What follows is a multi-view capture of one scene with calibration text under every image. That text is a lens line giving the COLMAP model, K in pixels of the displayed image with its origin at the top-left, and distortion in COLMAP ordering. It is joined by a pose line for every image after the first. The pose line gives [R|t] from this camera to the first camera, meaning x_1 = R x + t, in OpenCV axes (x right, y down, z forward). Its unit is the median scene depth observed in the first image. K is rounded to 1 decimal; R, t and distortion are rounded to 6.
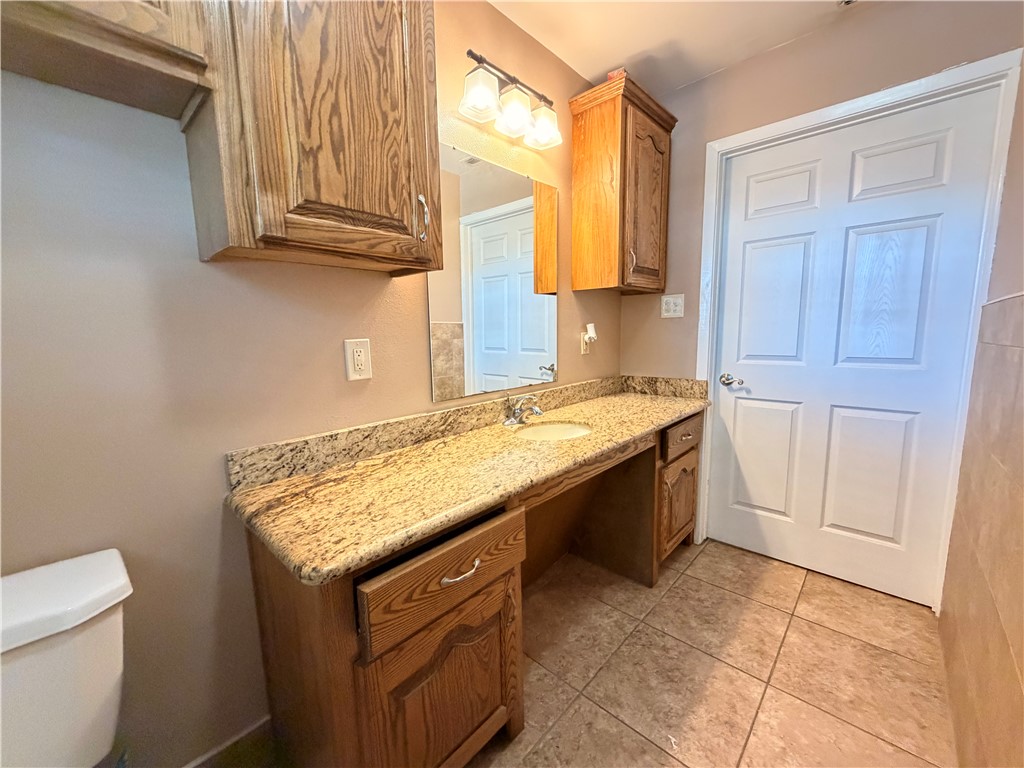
lens RADIAL K [[410.4, 0, 509.4], [0, 410.4, 386.0], [0, 0, 1]] dist [0.000043, -0.000413]
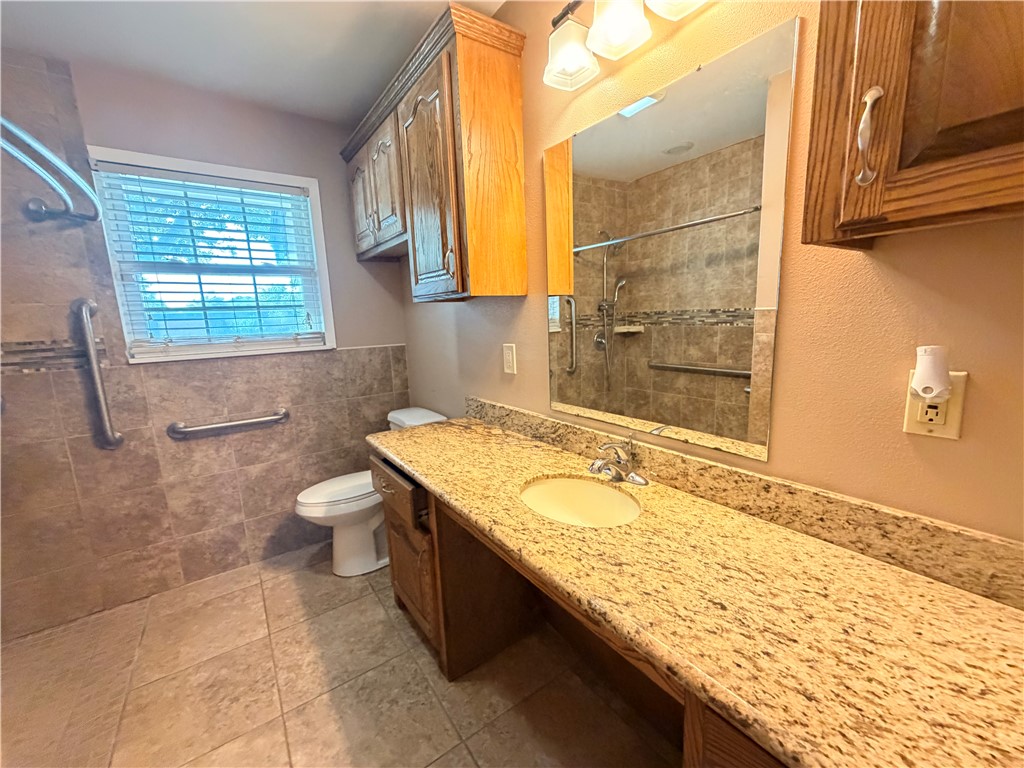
lens RADIAL K [[408.7, 0, 508.3], [0, 408.7, 386.6], [0, 0, 1]] dist [0.000907, -0.000752]
pose [[-0.207741, 0.192297, -0.959096, 0.914670], [-0.090690, 0.972477, 0.214623, -0.254106], [0.973971, 0.131566, -0.184584, 1.198987]]
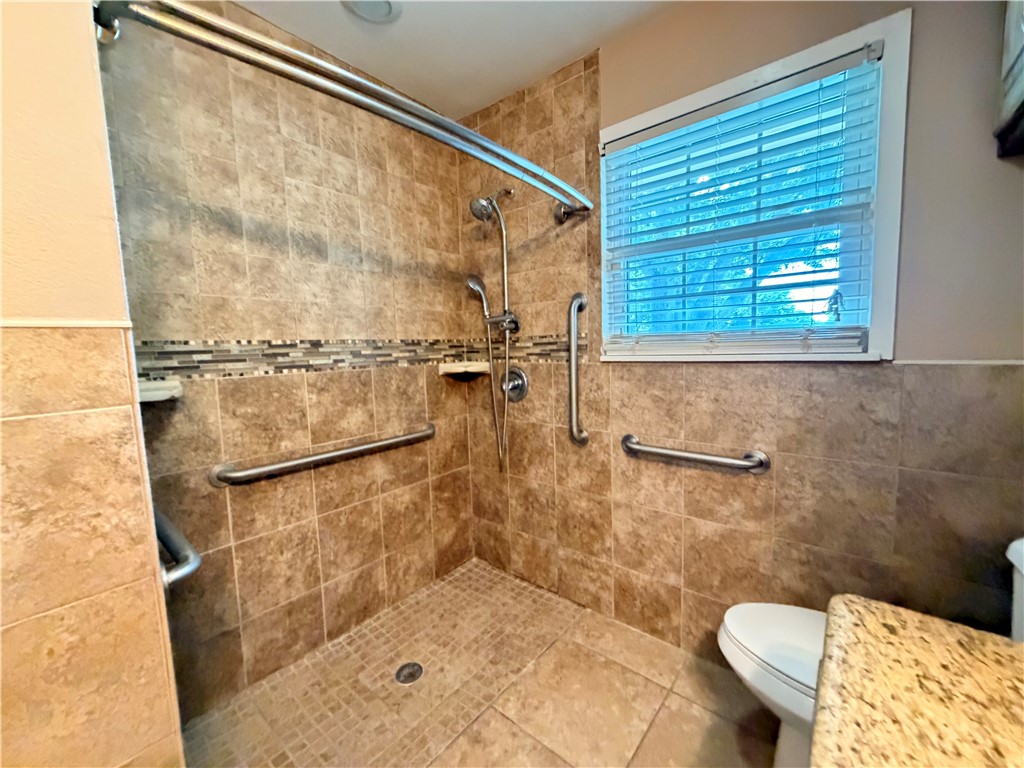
lens RADIAL K [[408.7, 0, 508.3], [0, 408.7, 386.6], [0, 0, 1]] dist [0.000907, -0.000752]
pose [[-0.997840, 0.049930, -0.042678, 0.160163], [0.038889, 0.972709, 0.228746, -0.137919], [0.052935, 0.226592, -0.972550, 0.919216]]
